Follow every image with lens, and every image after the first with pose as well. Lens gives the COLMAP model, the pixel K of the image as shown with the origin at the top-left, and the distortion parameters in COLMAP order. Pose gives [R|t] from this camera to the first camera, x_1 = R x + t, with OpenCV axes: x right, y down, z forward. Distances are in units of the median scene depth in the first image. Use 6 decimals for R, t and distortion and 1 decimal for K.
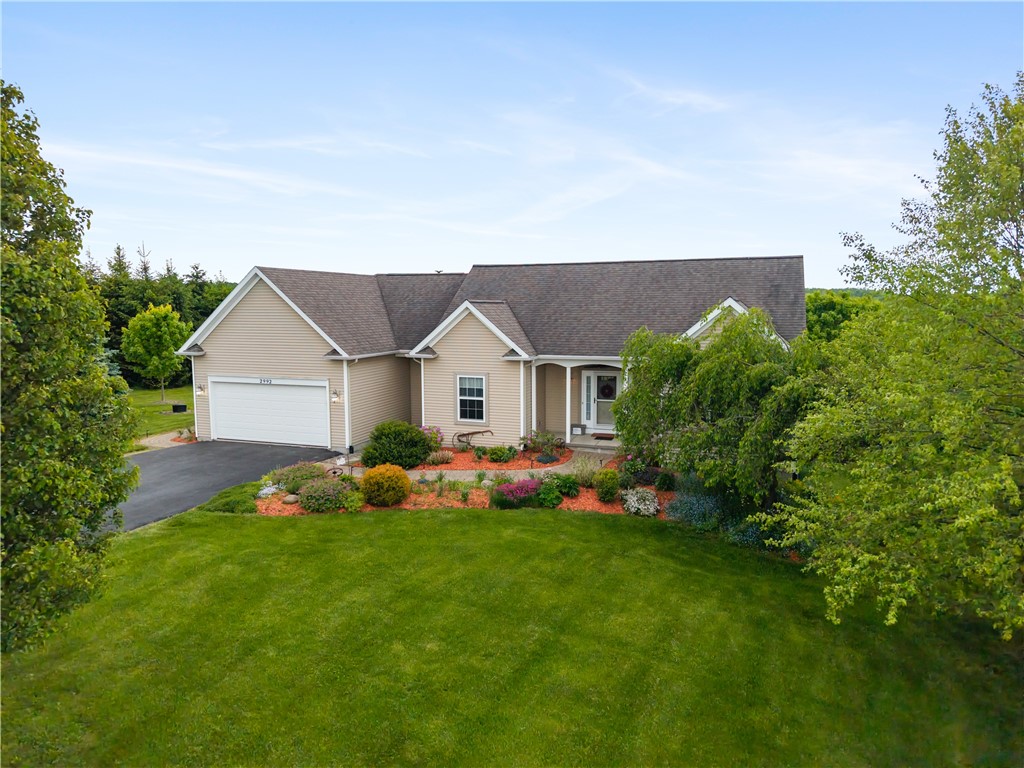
lens RADIAL K [[686.5, 0, 506.5], [0, 686.5, 387.0], [0, 0, 1]] dist [0.028606, -0.025369]
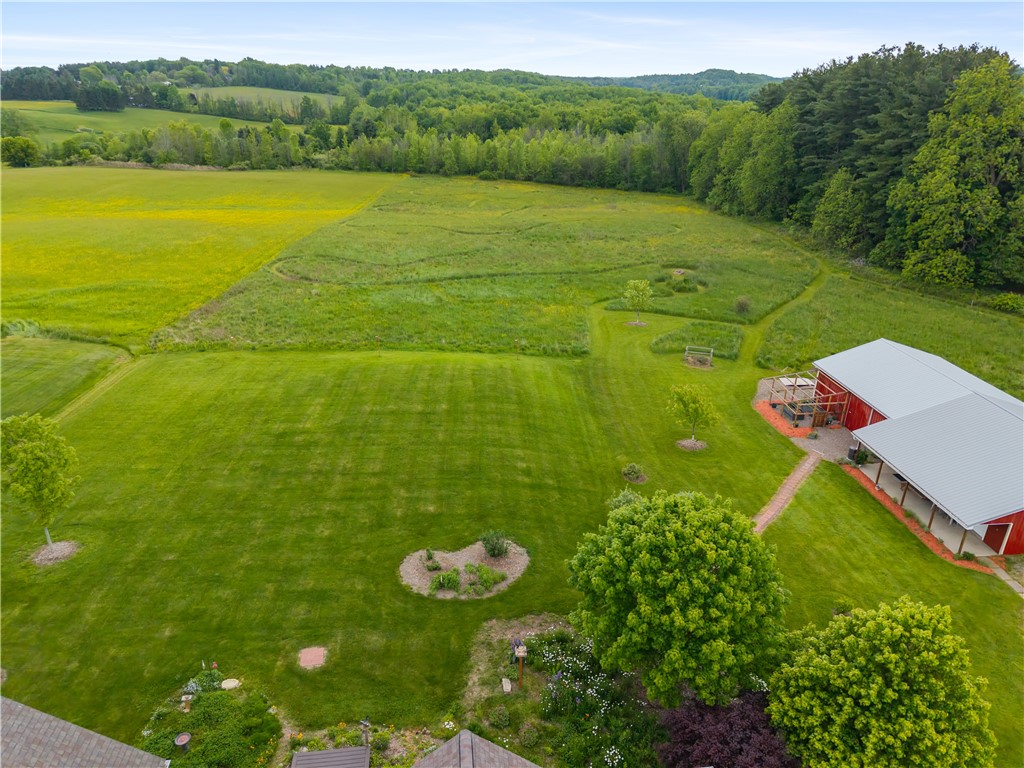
lens RADIAL K [[686.5, 0, 511.9], [0, 686.5, 387.4], [0, 0, 1]] dist [0.028606, -0.025369]
pose [[0.893139, -0.172982, 0.415186, 0.082383], [0.041237, 0.950691, 0.307385, -0.735075], [-0.447886, -0.257416, 0.856233, 0.824978]]
